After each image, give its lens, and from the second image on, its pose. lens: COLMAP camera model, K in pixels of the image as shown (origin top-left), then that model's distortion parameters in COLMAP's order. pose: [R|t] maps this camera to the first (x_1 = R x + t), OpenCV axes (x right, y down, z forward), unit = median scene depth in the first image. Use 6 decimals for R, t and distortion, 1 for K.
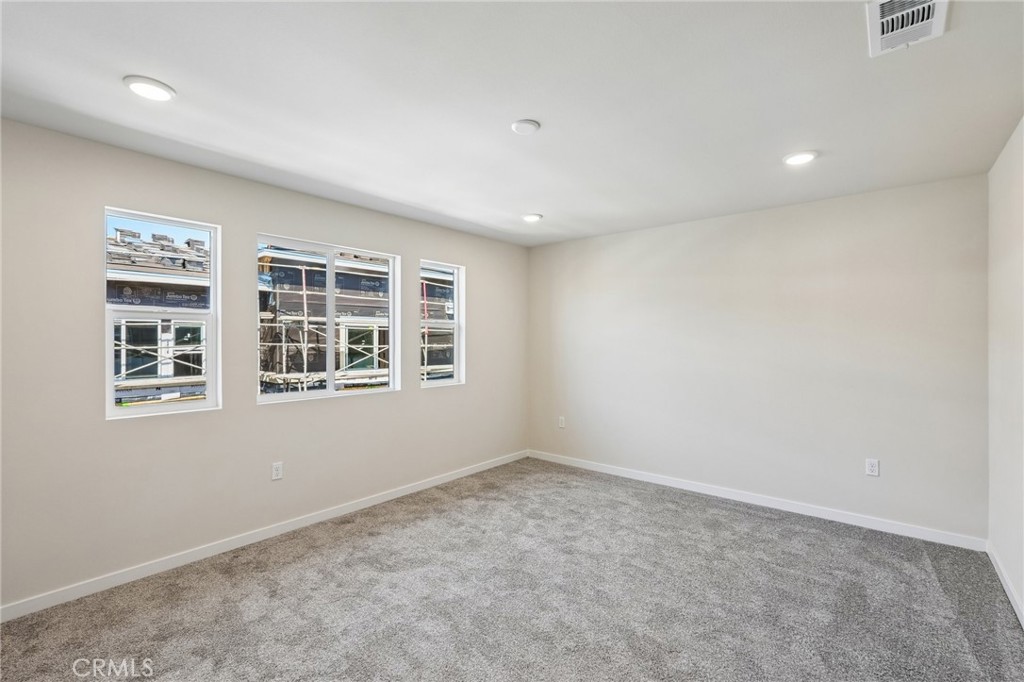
lens RADIAL K [[446.5, 0, 512.6], [0, 446.5, 337.9], [0, 0, 1]] dist [-0.005497, 0.002888]
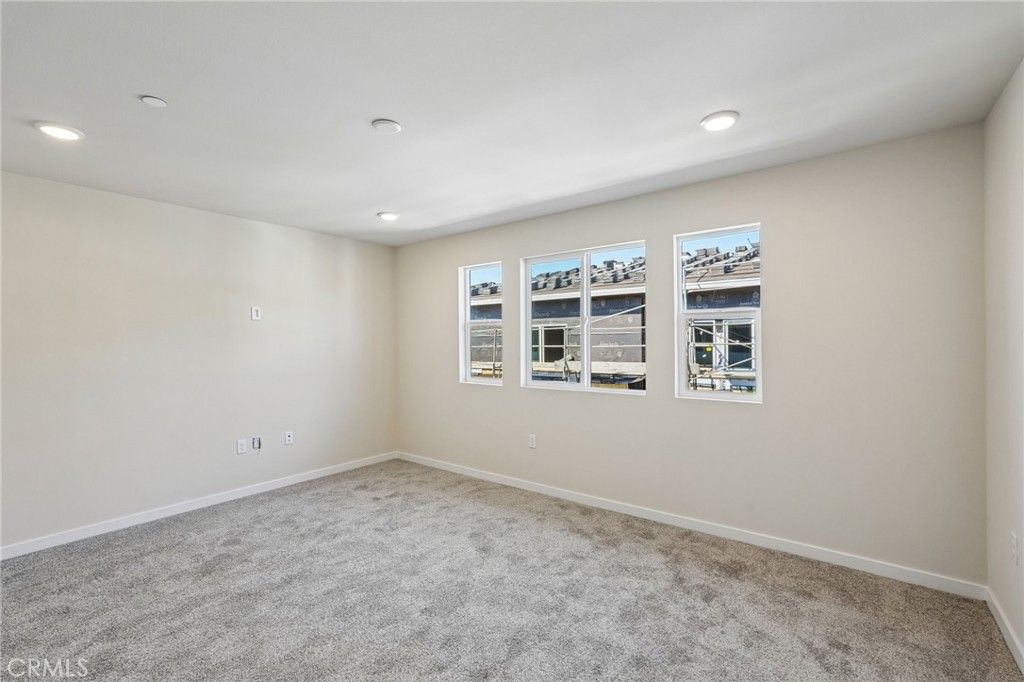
lens RADIAL K [[446.5, 0, 516.3], [0, 446.5, 345.0], [0, 0, 1]] dist [-0.005497, 0.002888]
pose [[0.057692, 0.011444, -0.998269, 0.645695], [0.015206, 0.999808, 0.012341, 0.003429], [0.998219, -0.015892, 0.057507, 0.763237]]
